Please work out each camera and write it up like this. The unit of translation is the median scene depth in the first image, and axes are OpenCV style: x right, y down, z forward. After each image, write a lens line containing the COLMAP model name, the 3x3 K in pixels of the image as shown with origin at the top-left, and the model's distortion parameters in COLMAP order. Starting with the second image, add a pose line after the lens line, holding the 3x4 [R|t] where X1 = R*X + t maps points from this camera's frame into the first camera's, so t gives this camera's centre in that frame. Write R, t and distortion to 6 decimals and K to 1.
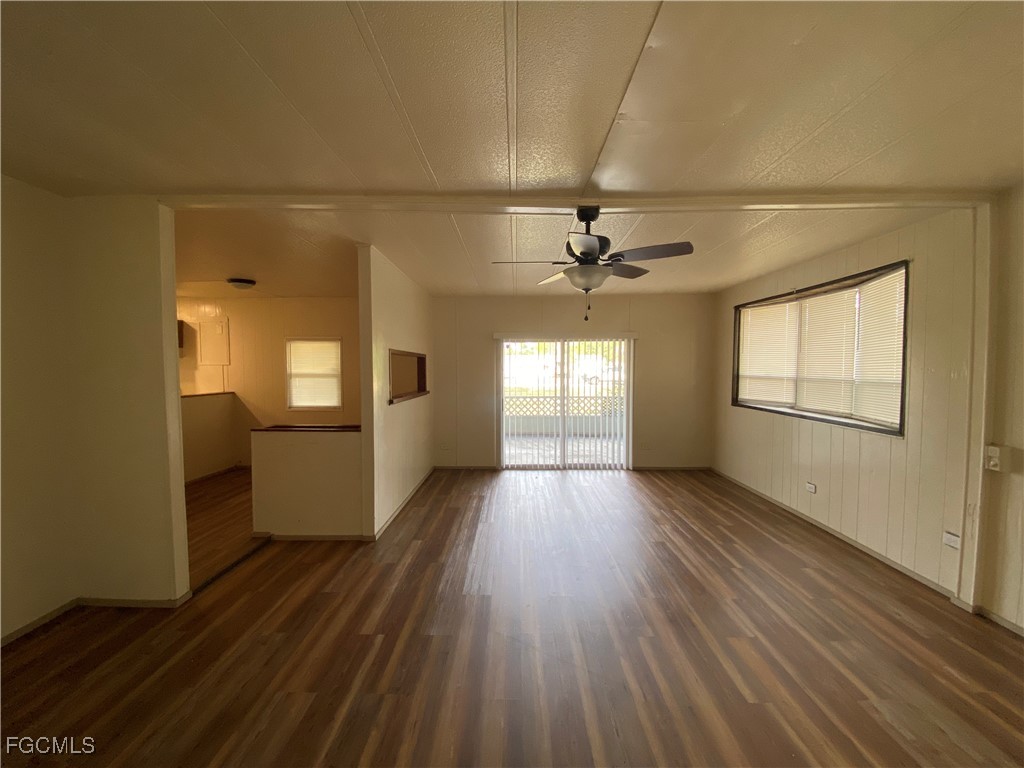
lens RADIAL K [[414.4, 0, 508.2], [0, 414.4, 385.8], [0, 0, 1]] dist [0.022198, -0.019883]
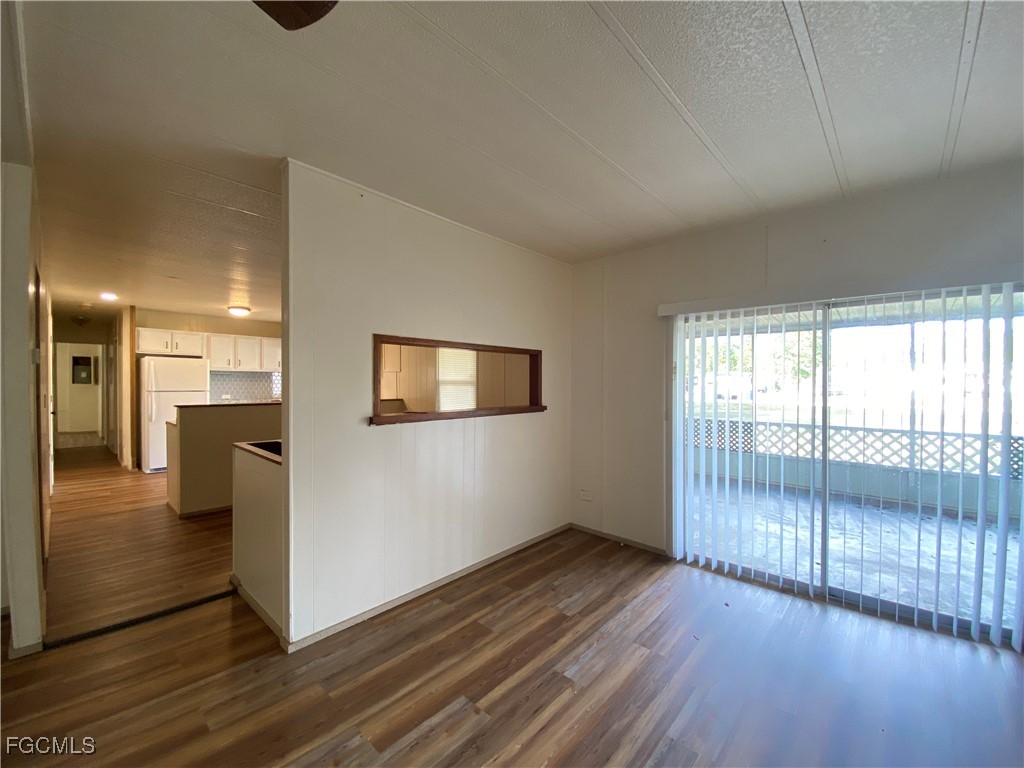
lens RADIAL K [[418.7, 0, 511.4], [0, 418.7, 385.6], [0, 0, 1]] dist [0.008816, -0.015088]
pose [[0.749632, 0.007840, -0.661808, 0.303753], [-0.033093, 0.999123, -0.025648, -0.001021], [0.661027, 0.041128, 0.749235, 0.745640]]
